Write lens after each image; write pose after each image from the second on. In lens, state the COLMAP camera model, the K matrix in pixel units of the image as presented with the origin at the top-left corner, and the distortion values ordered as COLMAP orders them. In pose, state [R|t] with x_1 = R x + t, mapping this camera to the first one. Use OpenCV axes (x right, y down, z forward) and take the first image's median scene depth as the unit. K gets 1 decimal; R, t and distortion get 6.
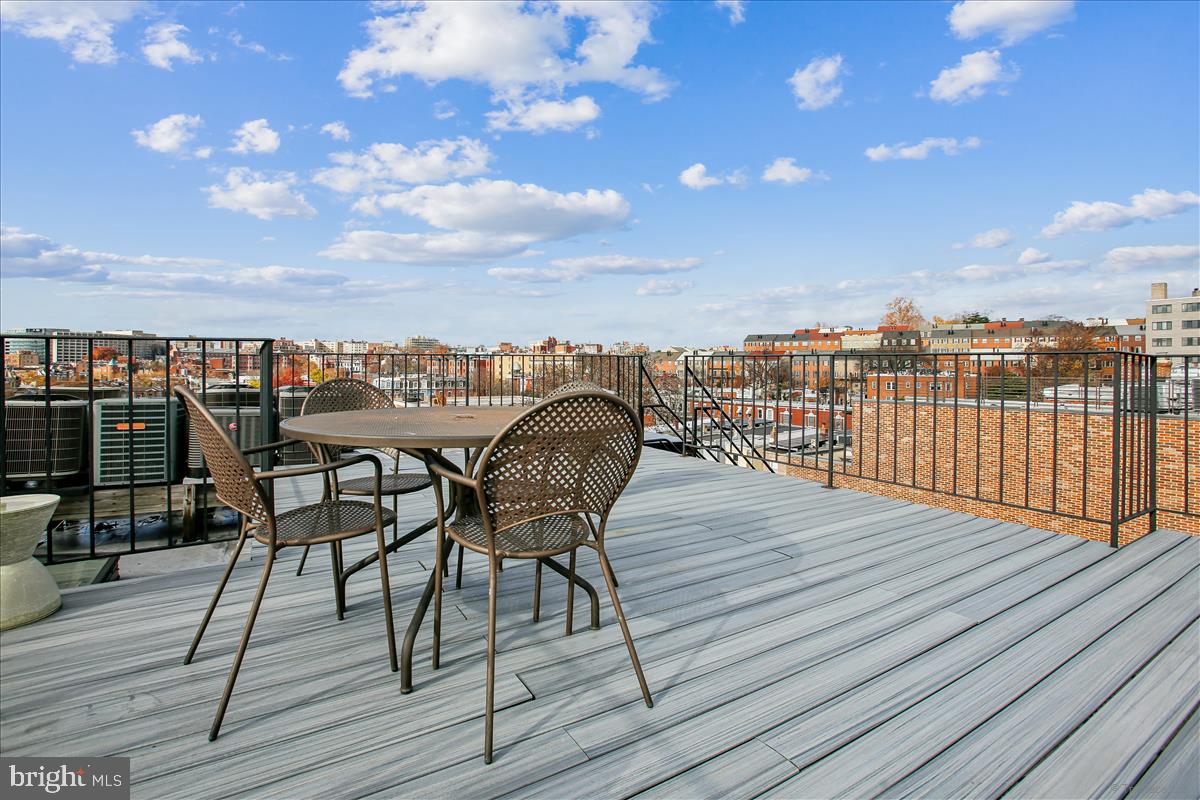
lens RADIAL K [[543.5, 0, 595.0], [0, 543.5, 382.0], [0, 0, 1]] dist [-0.028688, 0.015277]
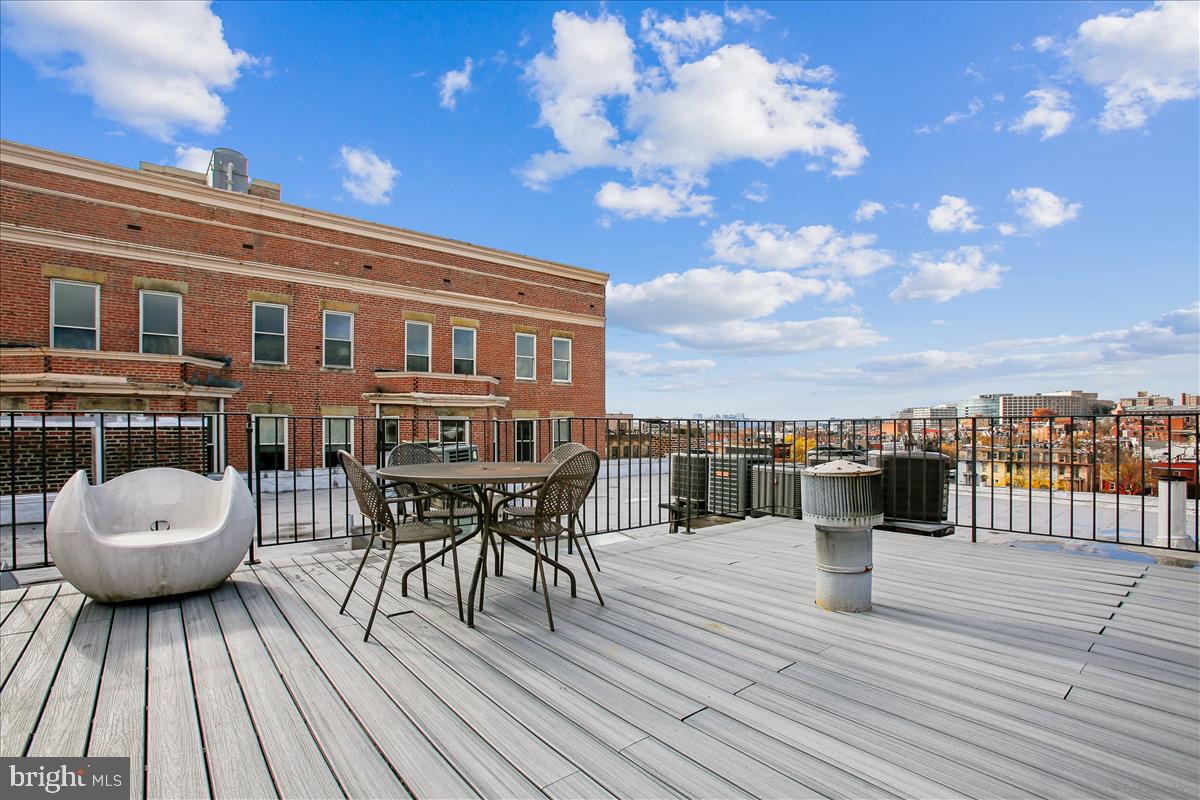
lens RADIAL K [[552.1, 0, 604.3], [0, 552.1, 432.0], [0, 0, 1]] dist [-0.002866, -0.000323]
pose [[0.158151, 0.001289, -0.987414, 1.003211], [-0.021794, 0.999760, -0.002185, -0.031679], [0.987174, 0.021866, 0.158141, 0.765017]]
